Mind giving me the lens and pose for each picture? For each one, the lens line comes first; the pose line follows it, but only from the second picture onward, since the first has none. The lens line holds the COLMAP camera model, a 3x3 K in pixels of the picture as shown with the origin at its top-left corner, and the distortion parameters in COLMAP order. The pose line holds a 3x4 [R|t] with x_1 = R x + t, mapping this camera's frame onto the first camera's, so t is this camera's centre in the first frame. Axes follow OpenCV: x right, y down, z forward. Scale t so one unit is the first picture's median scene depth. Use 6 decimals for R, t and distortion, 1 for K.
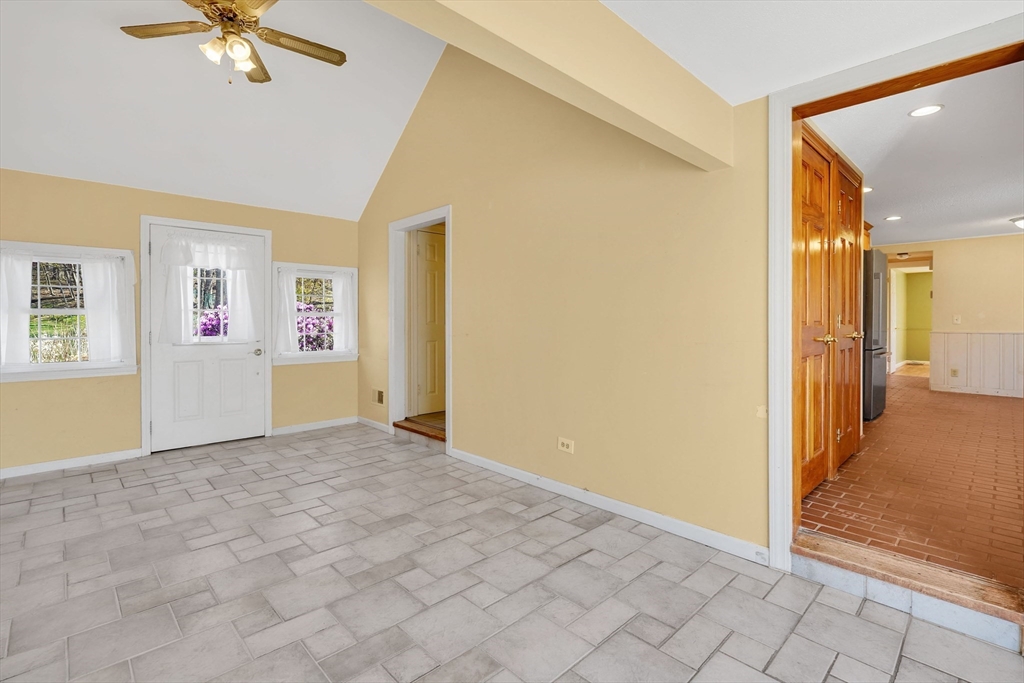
lens RADIAL K [[483.0, 0, 515.7], [0, 483.0, 322.9], [0, 0, 1]] dist [-0.002929, -0.000441]
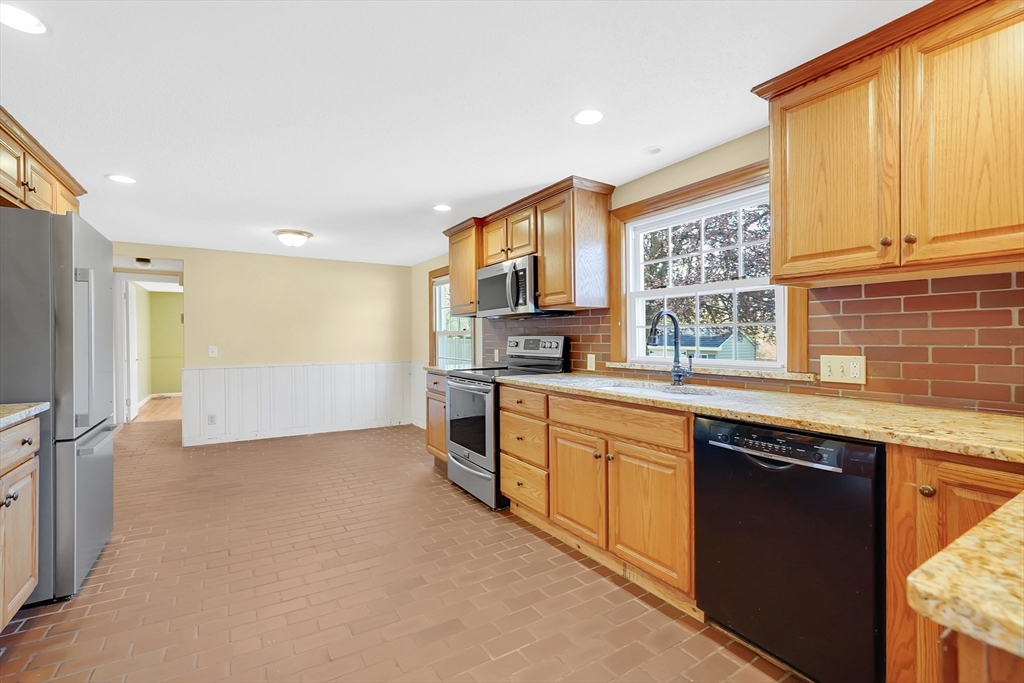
lens RADIAL K [[460.9, 0, 511.4], [0, 460.9, 340.3], [0, 0, 1]] dist [-0.000300, 0.000249]
pose [[0.226222, -0.004497, 0.974065, 0.369562], [0.006289, 0.999975, 0.003156, -0.030802], [-0.974055, 0.005412, 0.226245, 0.449751]]
